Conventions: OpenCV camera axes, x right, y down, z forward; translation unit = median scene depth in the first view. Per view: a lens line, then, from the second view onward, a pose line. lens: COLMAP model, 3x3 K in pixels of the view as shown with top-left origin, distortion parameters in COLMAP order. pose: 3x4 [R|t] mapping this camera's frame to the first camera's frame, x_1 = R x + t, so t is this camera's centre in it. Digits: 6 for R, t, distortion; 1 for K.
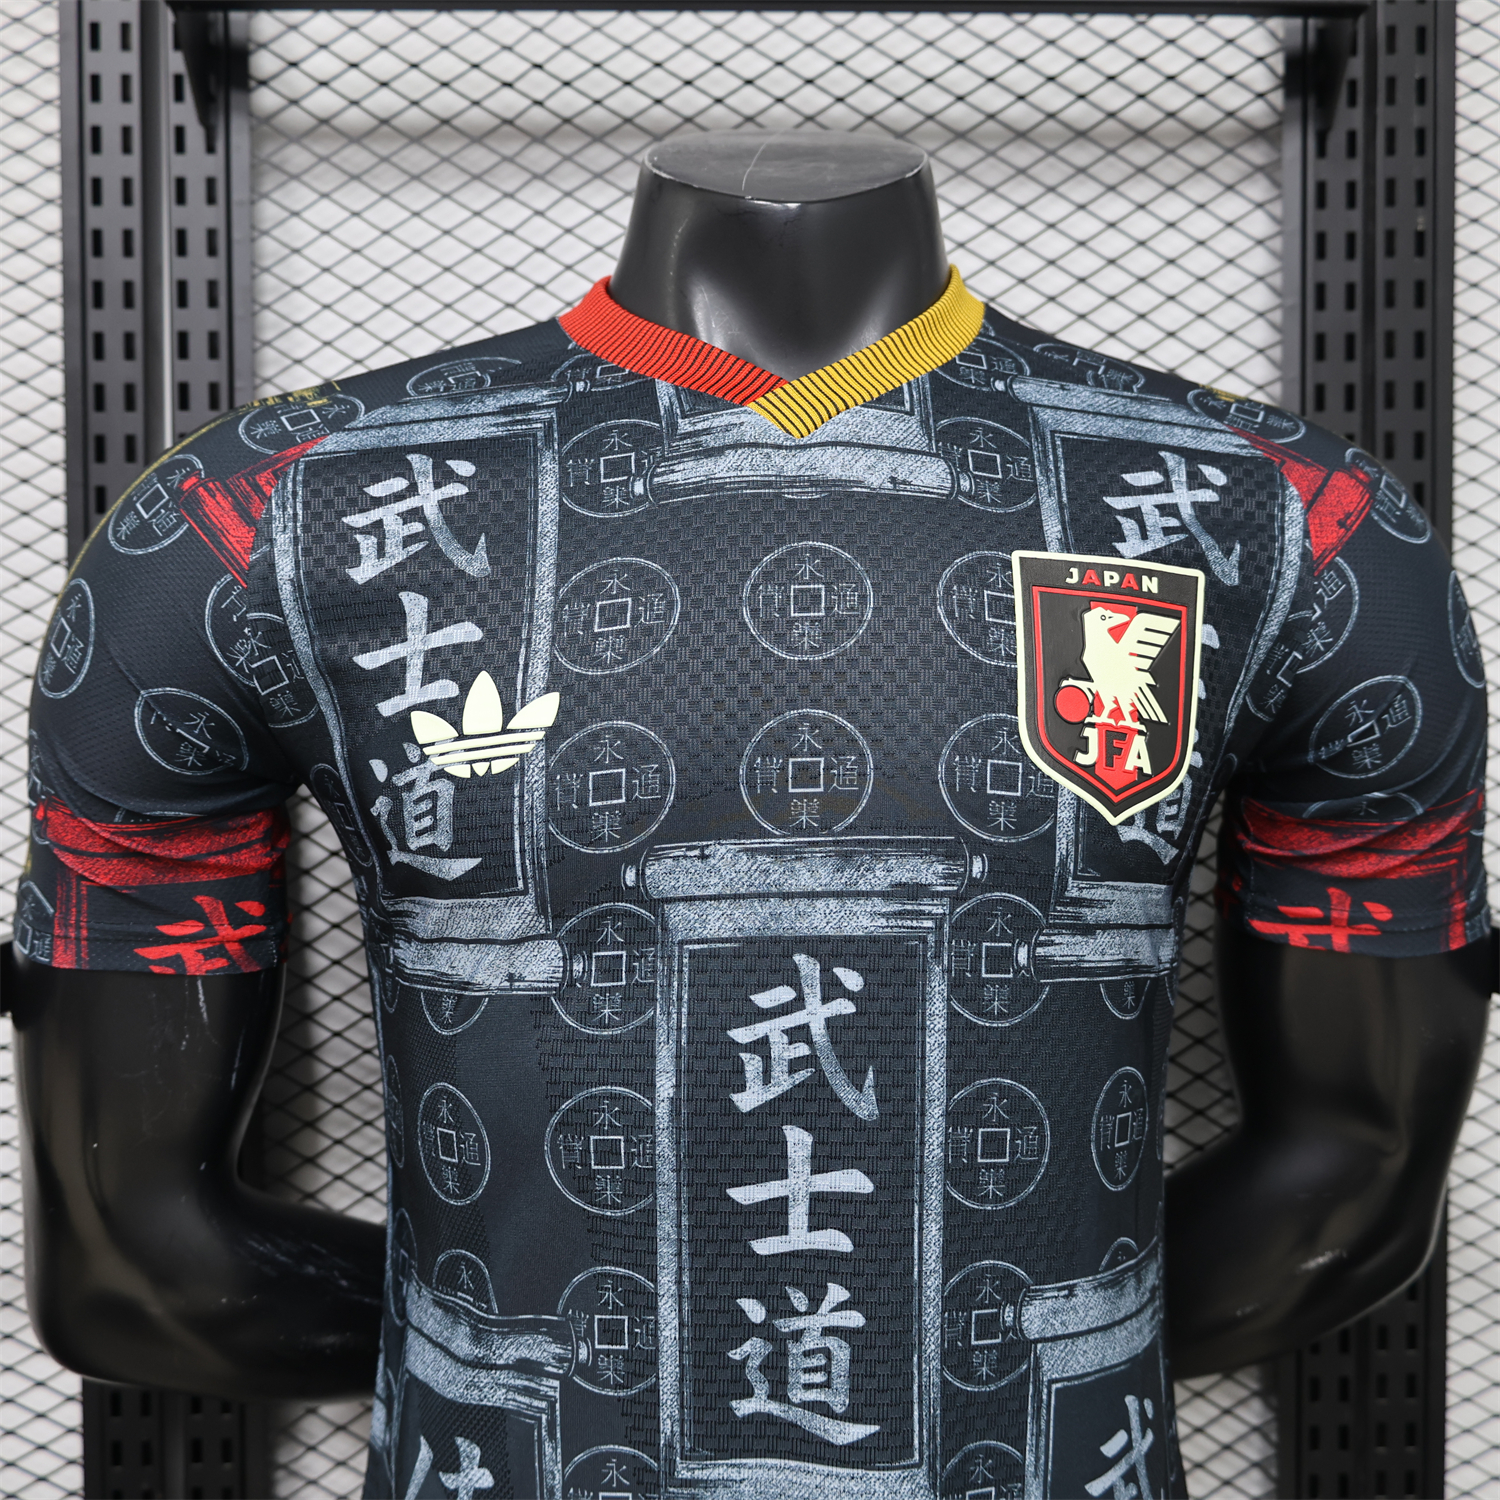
lens RADIAL K [[1513.5, 0, 753.4], [0, 1513.5, 788.8], [0, 0, 1]] dist [0.000021, 0.000000]
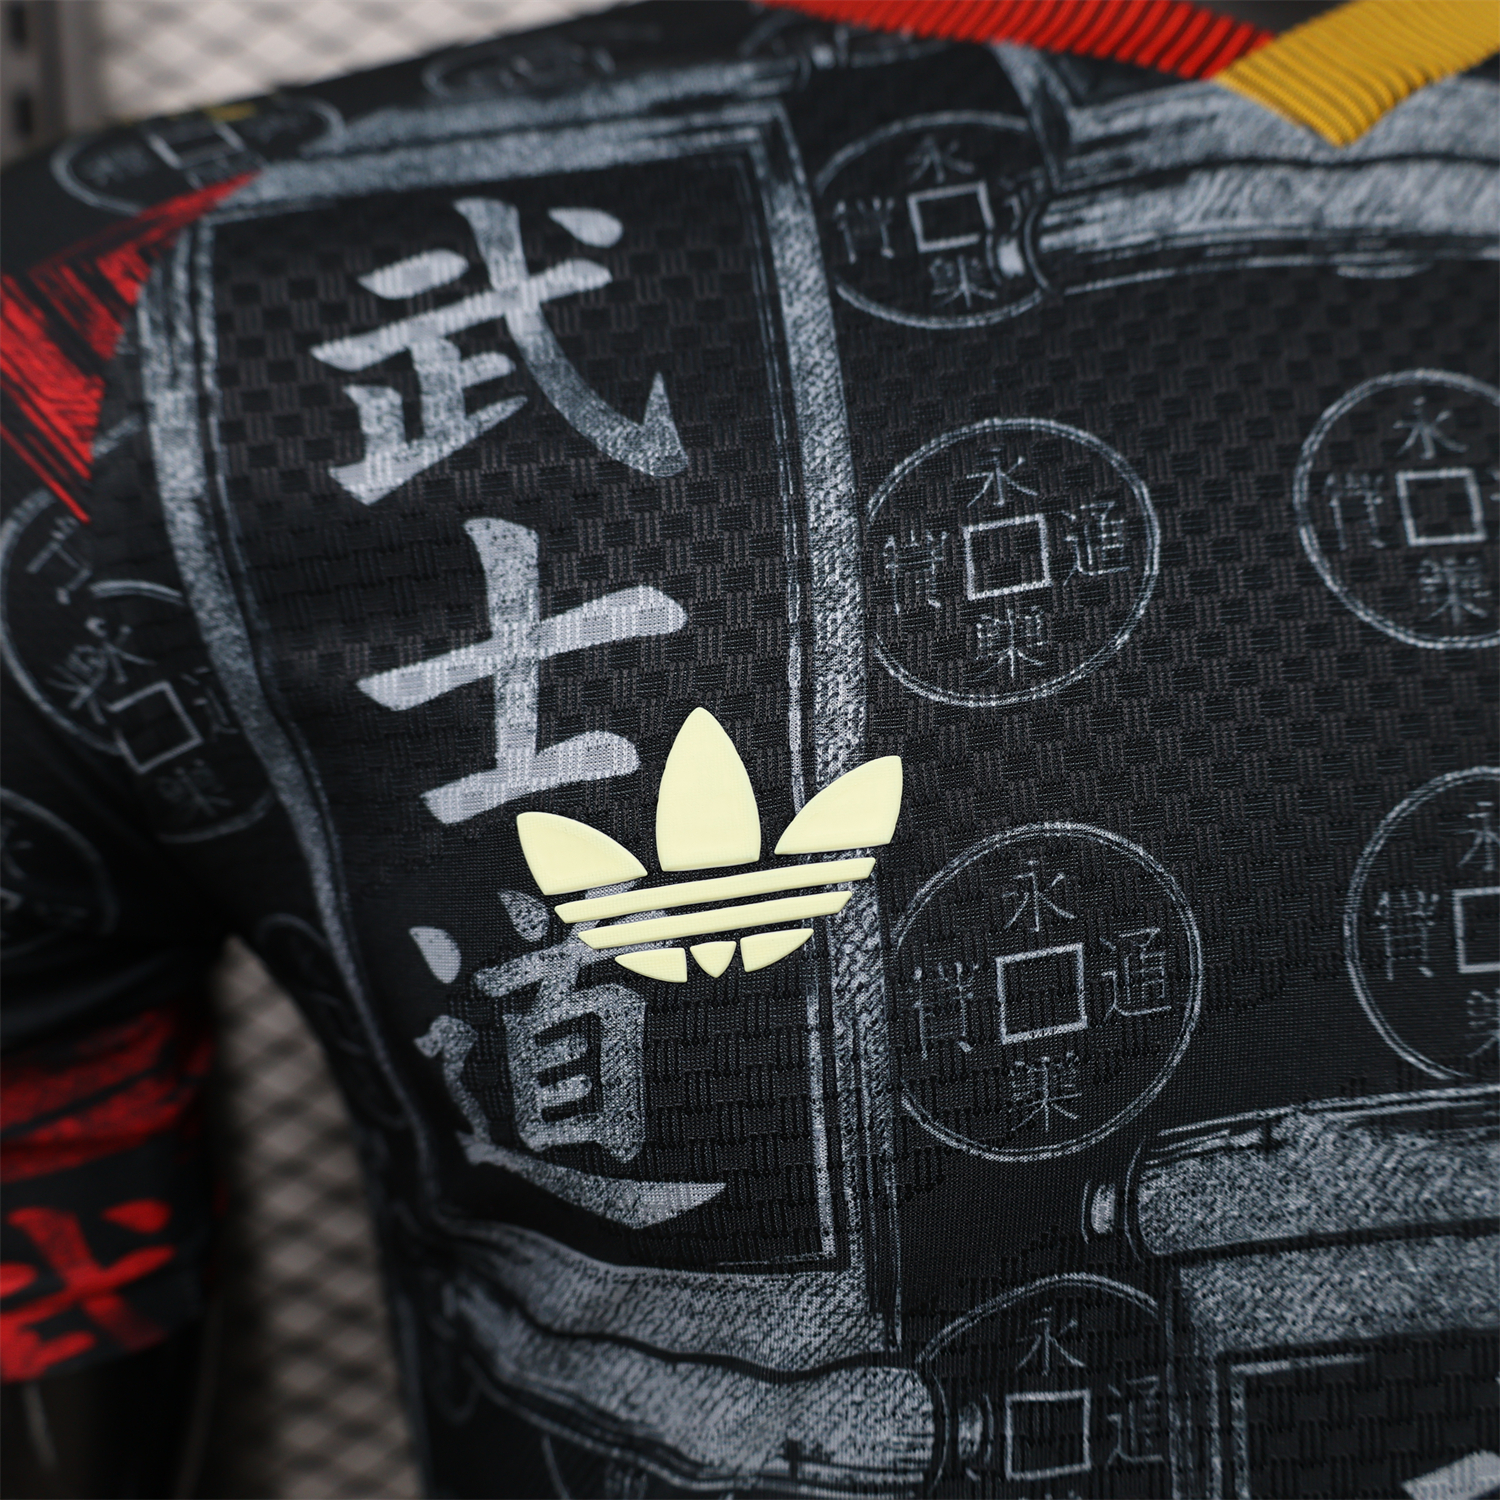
lens RADIAL K [[1513.5, 0, 753.0], [0, 1513.5, 756.8], [0, 0, 1]] dist [0.000021, 0.000000]
pose [[0.996998, -0.043155, 0.064283, -0.184998], [0.042079, 0.998952, 0.018004, -0.069418], [-0.064993, -0.015245, 0.997769, 0.581327]]
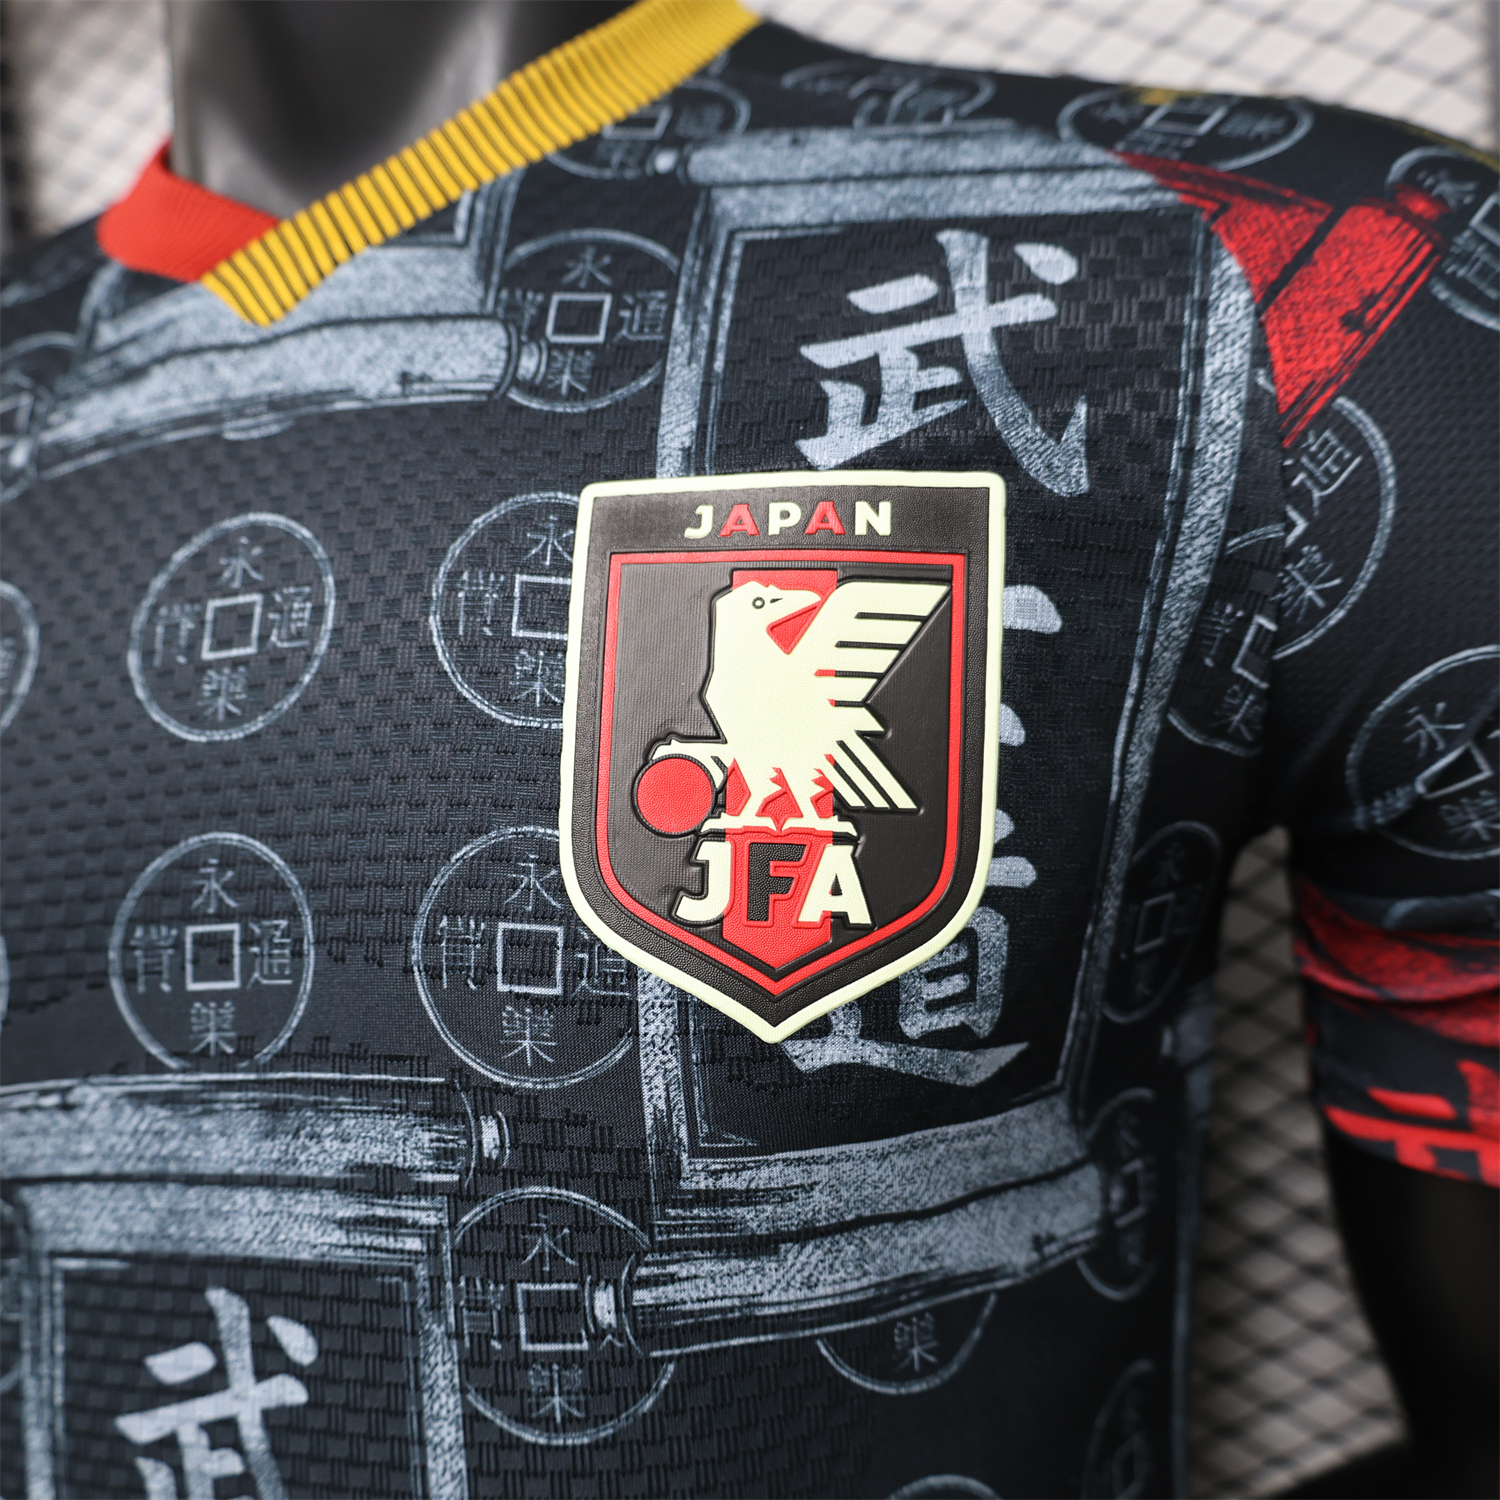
lens RADIAL K [[1513.5, 0, 750.1], [0, 1513.5, 760.0], [0, 0, 1]] dist [0.000021, 0.000000]
pose [[0.939478, -0.062342, -0.336890, 0.388551], [0.081134, 0.995819, 0.041979, -0.083440], [0.332864, -0.066771, 0.940608, 0.539576]]
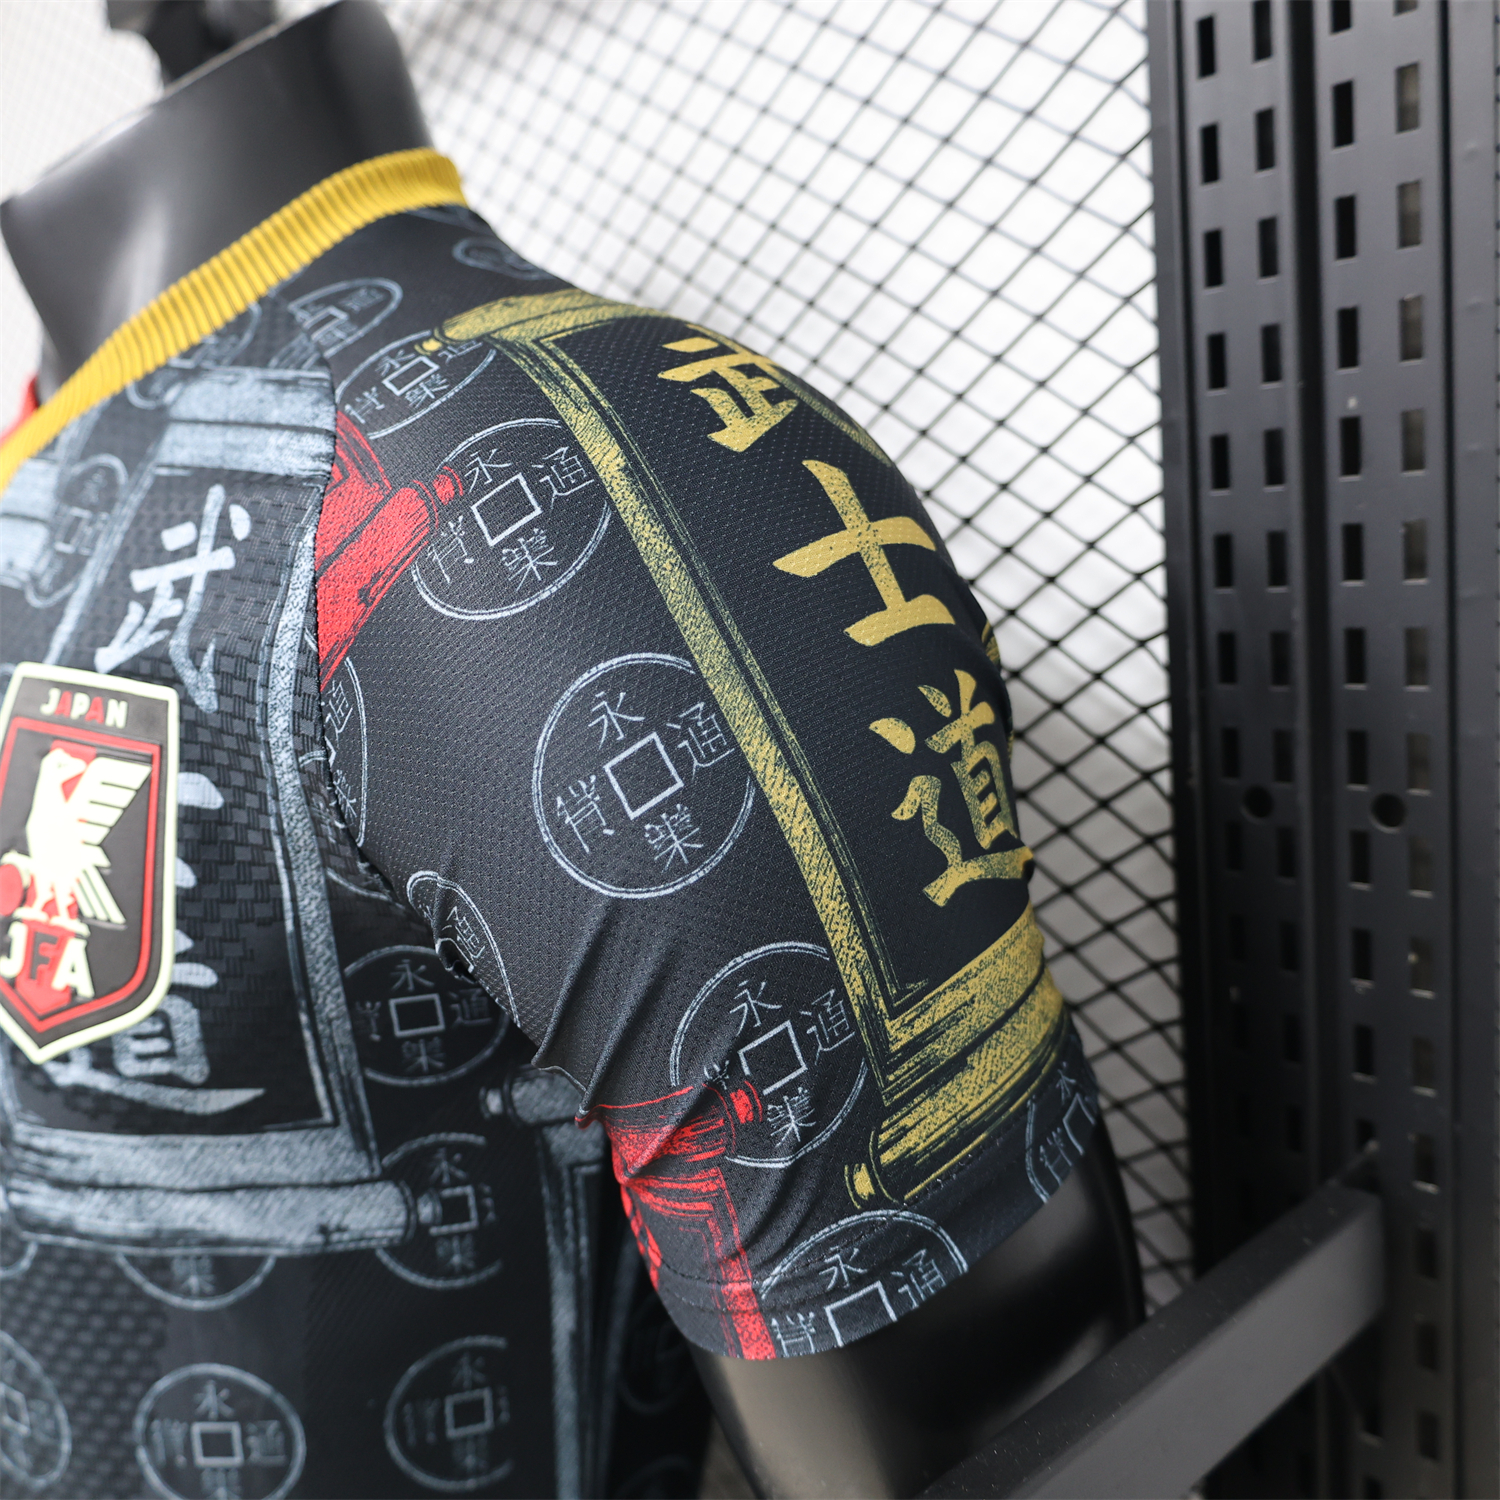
lens RADIAL K [[1513.5, 0, 741.4], [0, 1513.5, 755.3], [0, 0, 1]] dist [0.000021, 0.000000]
pose [[0.644090, 0.074622, -0.761302, 0.970455], [0.046093, 0.989636, 0.136000, -0.198650], [0.763560, -0.122686, 0.633975, 0.795915]]
